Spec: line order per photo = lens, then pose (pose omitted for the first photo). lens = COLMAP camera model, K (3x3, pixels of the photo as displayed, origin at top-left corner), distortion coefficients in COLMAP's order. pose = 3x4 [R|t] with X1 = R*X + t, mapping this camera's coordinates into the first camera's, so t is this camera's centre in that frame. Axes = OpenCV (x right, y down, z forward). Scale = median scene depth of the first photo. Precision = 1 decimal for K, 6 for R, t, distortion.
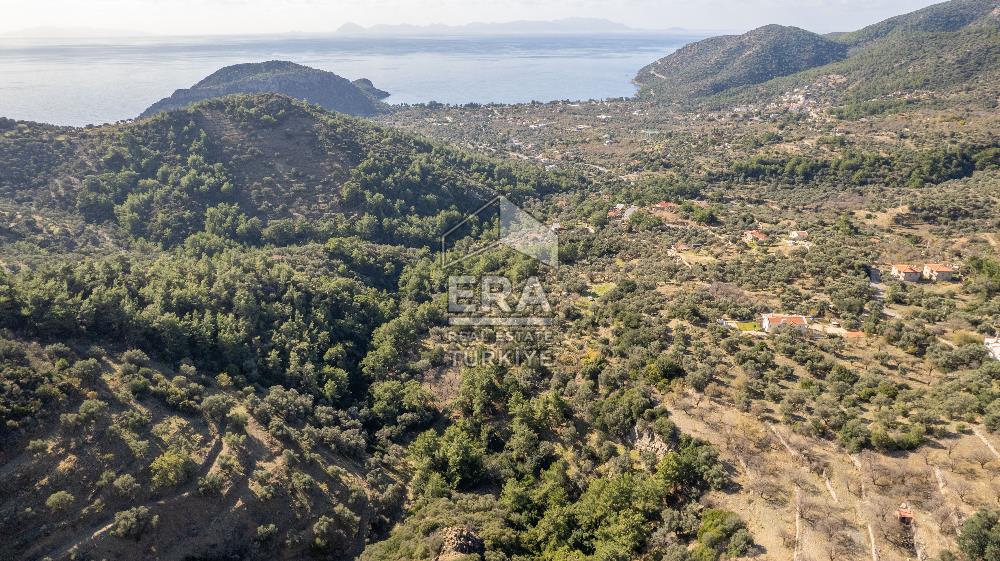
lens RADIAL K [[640.9, 0, 500.6], [0, 640.9, 282.5], [0, 0, 1]] dist [-0.081040, 0.072134]
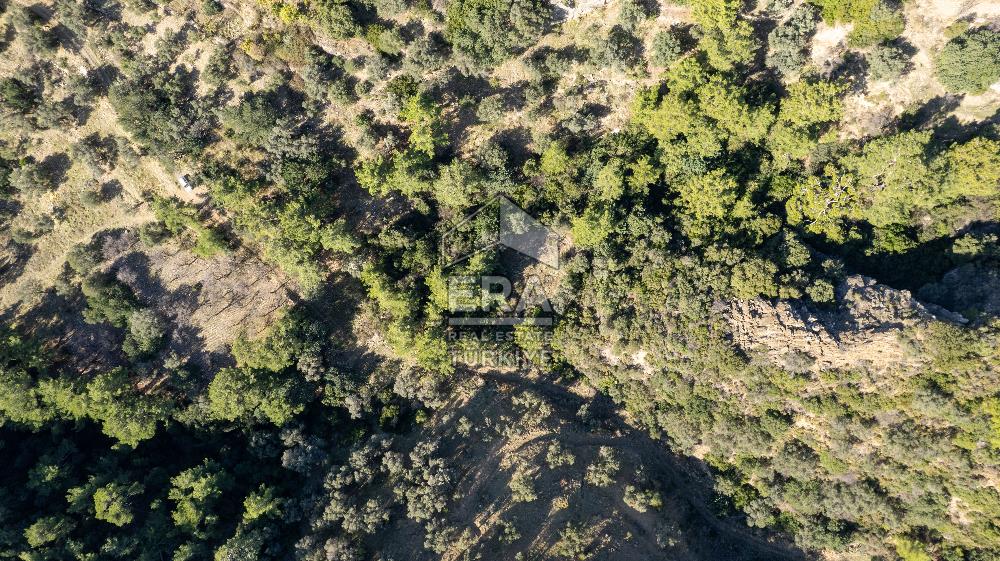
lens RADIAL K [[640.9, 0, 500.6], [0, 640.9, 282.5], [0, 0, 1]] dist [-0.081040, 0.072134]
pose [[0.179966, -0.983671, 0.002045, -0.035273], [0.369722, 0.069568, 0.926534, -0.206557], [-0.911547, -0.165988, 0.376205, 0.502010]]
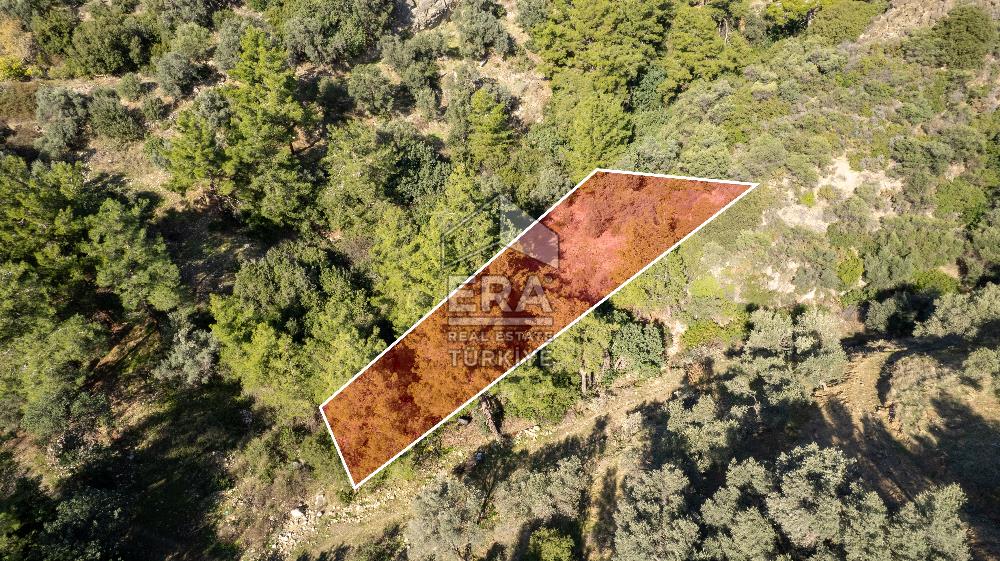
lens RADIAL K [[640.9, 0, 500.6], [0, 640.9, 282.5], [0, 0, 1]] dist [-0.081040, 0.072134]
pose [[-0.367507, -0.470166, 0.802423, -0.203799], [0.354423, 0.726889, 0.588232, 0.083430], [-0.859839, 0.500577, -0.100500, 0.699982]]
